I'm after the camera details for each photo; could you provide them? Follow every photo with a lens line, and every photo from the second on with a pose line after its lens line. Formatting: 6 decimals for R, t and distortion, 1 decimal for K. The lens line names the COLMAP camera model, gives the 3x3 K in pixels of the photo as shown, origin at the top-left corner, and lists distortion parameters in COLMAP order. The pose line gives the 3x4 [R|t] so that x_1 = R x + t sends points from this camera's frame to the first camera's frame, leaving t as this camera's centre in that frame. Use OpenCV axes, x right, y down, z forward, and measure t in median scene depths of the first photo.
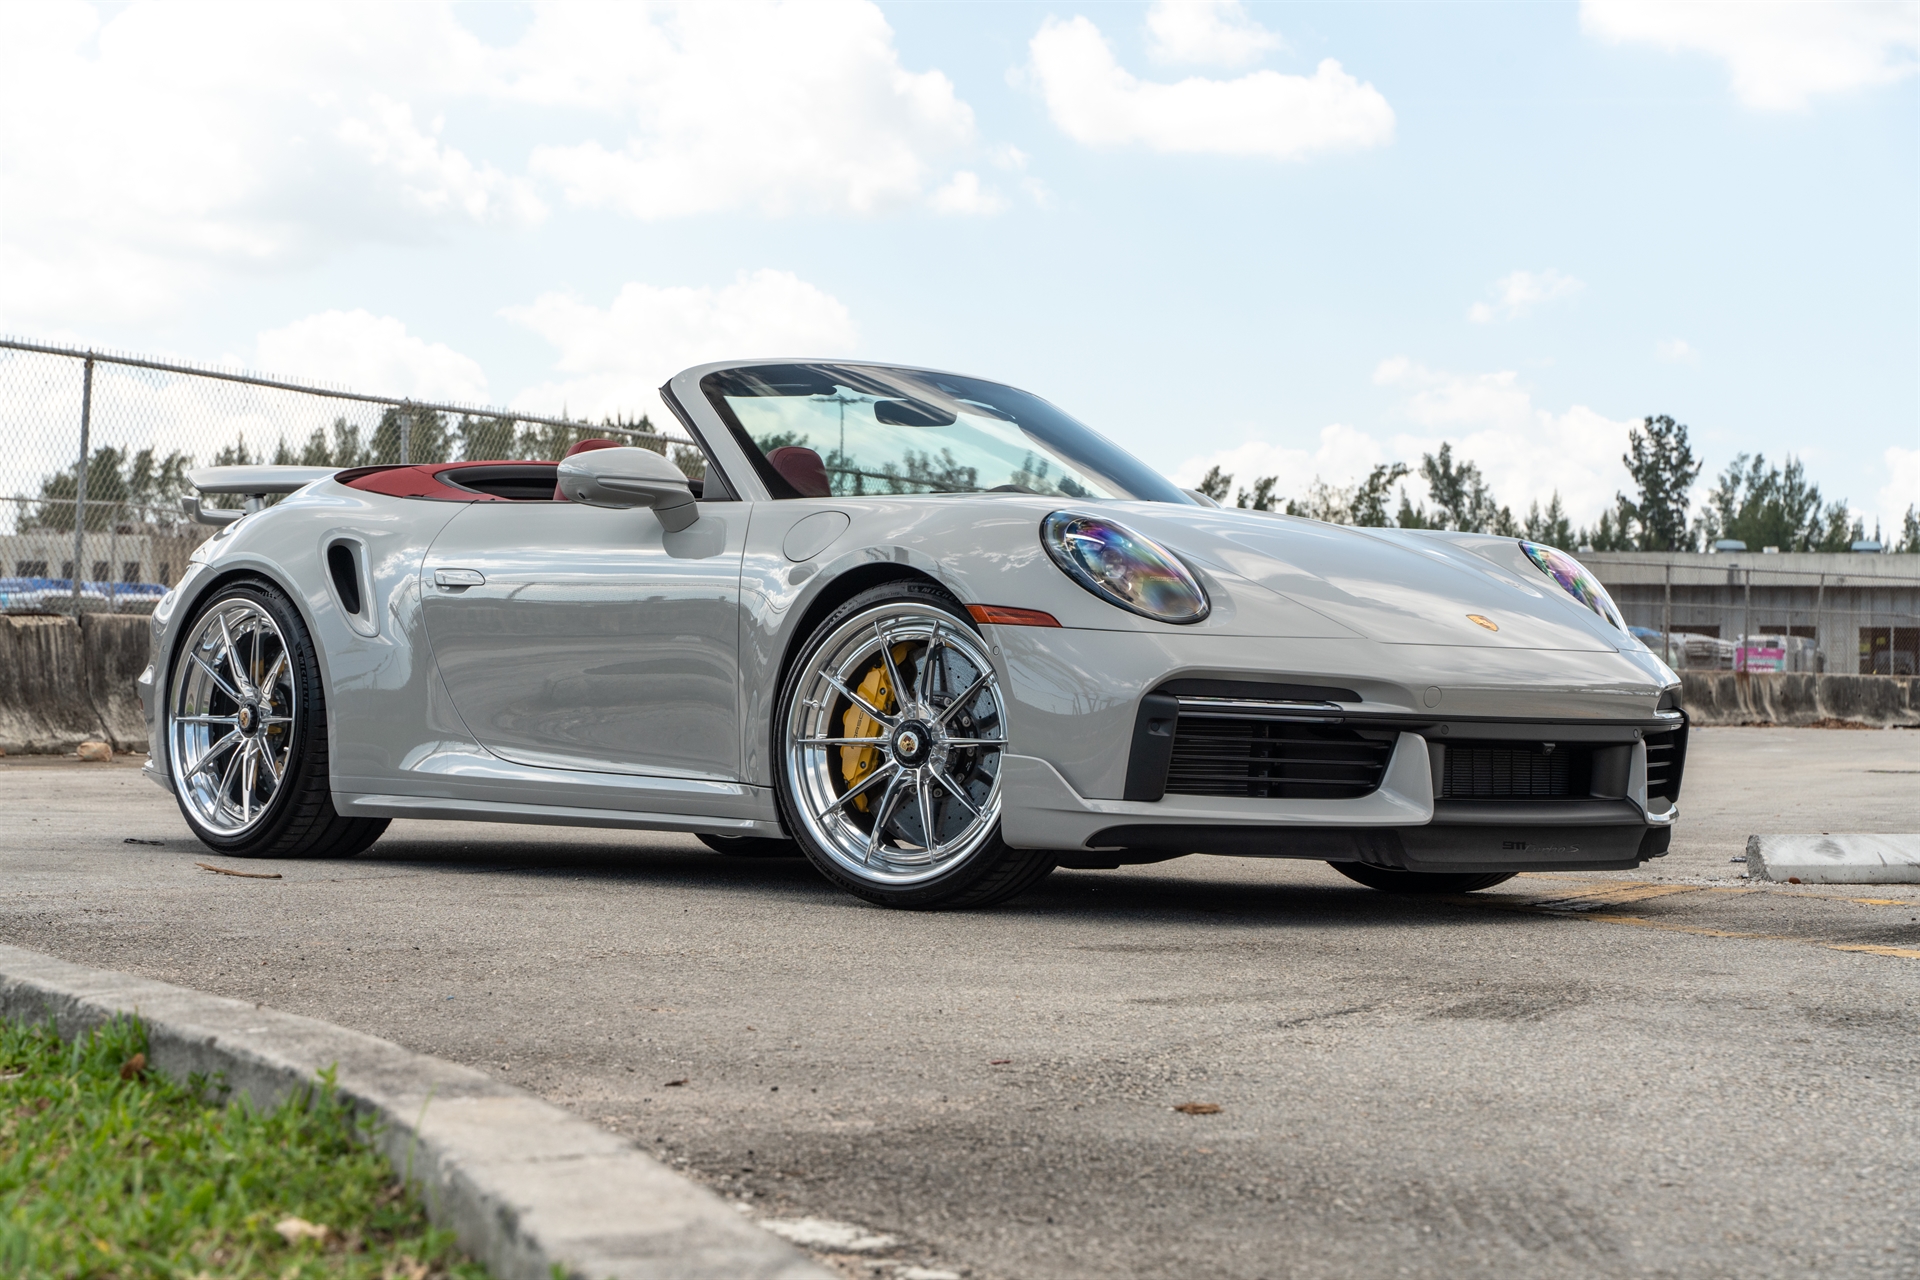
lens RADIAL K [[4097.5, 0, 977.2], [0, 4097.5, 643.8], [0, 0, 1]] dist [0.033790, 0.033368]
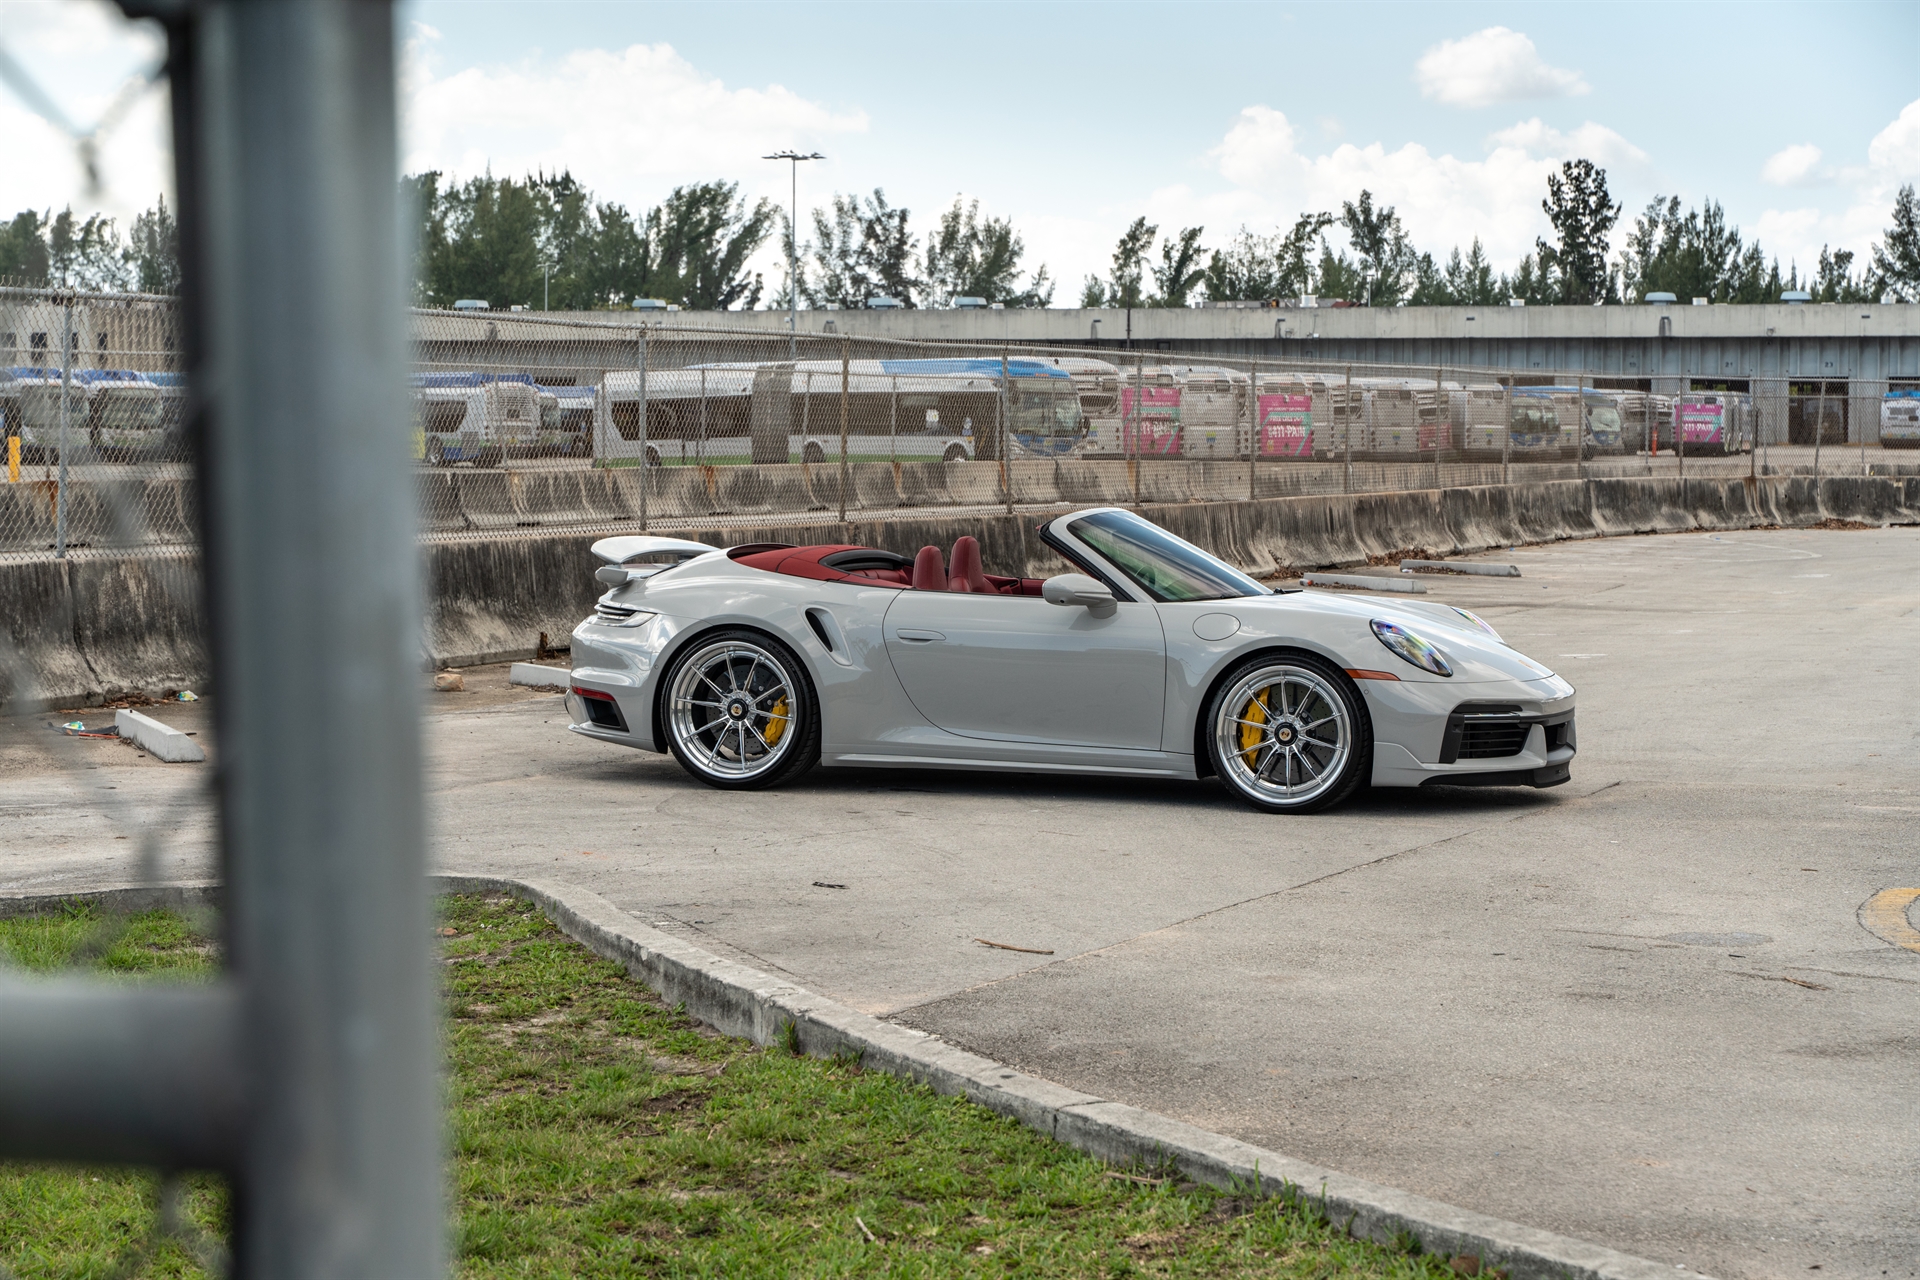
lens RADIAL K [[4128.6, 0, 1000.1], [0, 4128.6, 639.8], [0, 0, 1]] dist [0.035938, -0.010597]
pose [[0.999373, -0.015053, 0.032048, -0.039319], [0.012968, 0.997845, 0.064316, -0.021848], [-0.032948, -0.063860, 0.997415, -0.051355]]
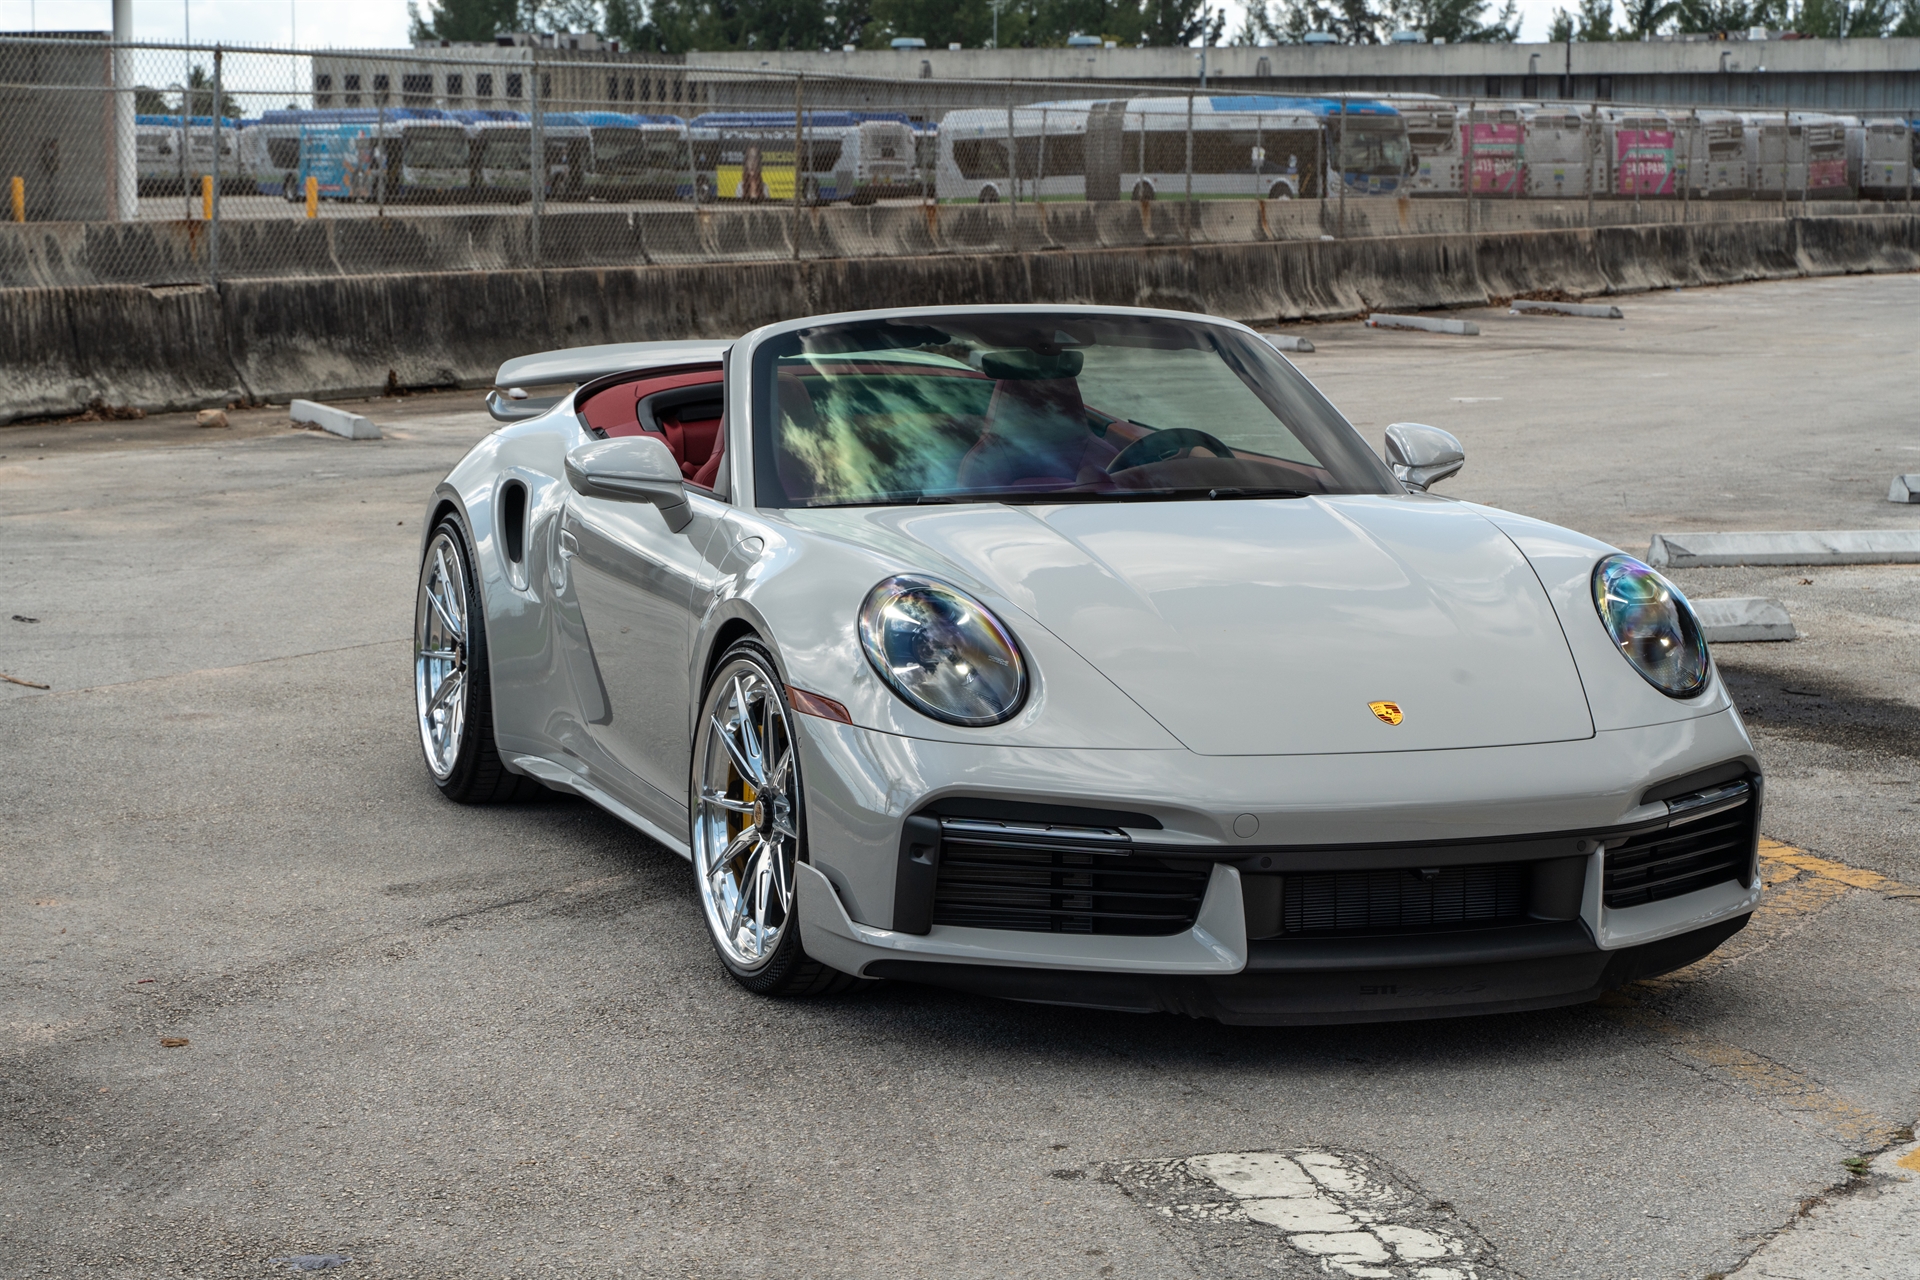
lens RADIAL K [[4137.5, 0, 982.5], [0, 4137.5, 669.5], [0, 0, 1]] dist [0.030914, 0.076760]
pose [[0.994560, -0.002764, -0.104126, 0.045650], [0.016528, 0.991171, 0.131555, -0.020399], [0.102843, -0.132561, 0.985825, -0.046823]]
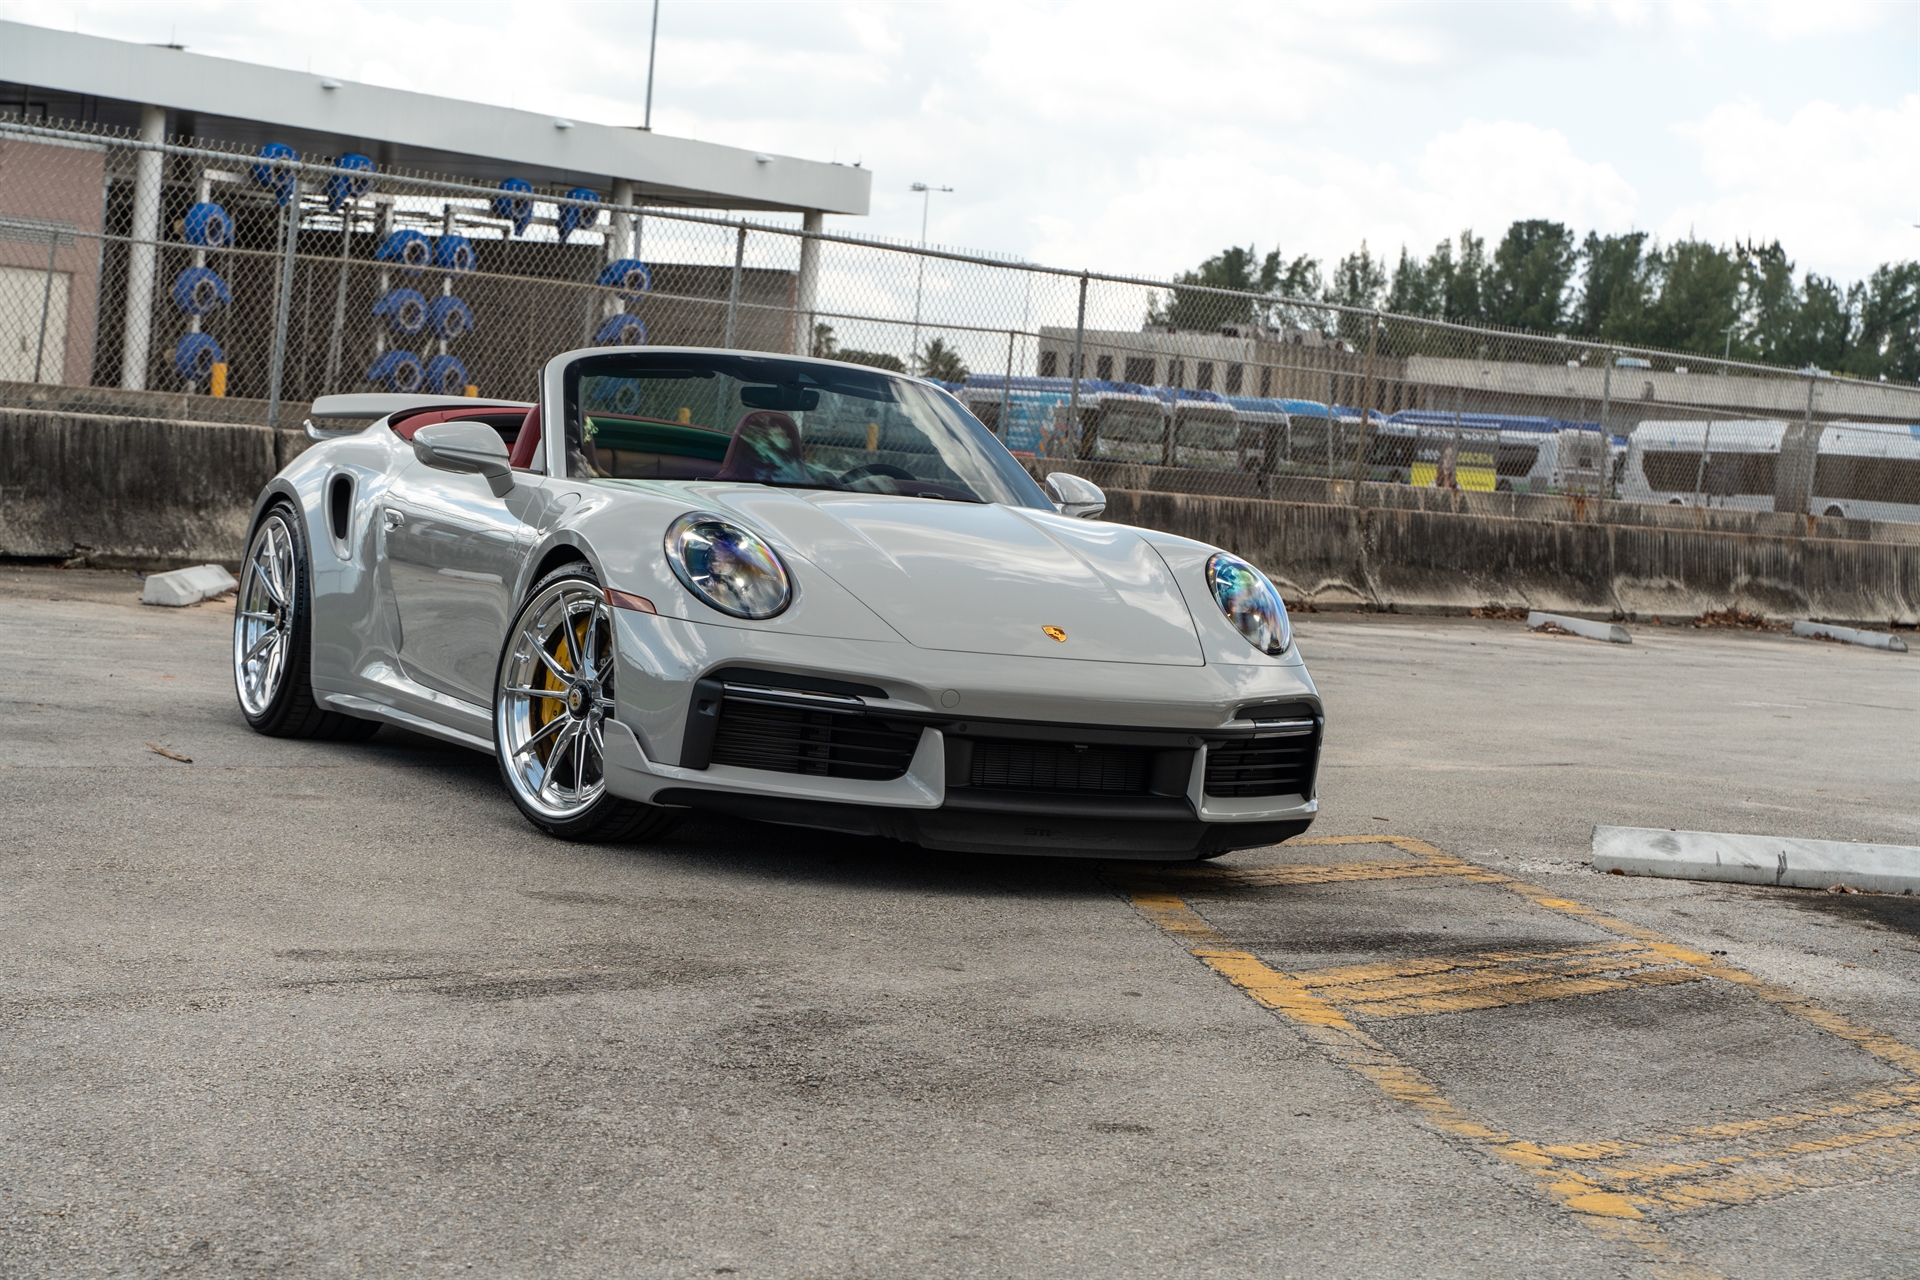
lens RADIAL K [[4128.6, 0, 1000.1], [0, 4128.6, 639.8], [0, 0, 1]] dist [0.035938, -0.010597]
pose [[0.959531, 0.074473, -0.271578, 0.066276], [-0.062086, 0.996613, 0.053933, -0.010134], [0.274675, -0.034890, 0.960904, -0.016349]]
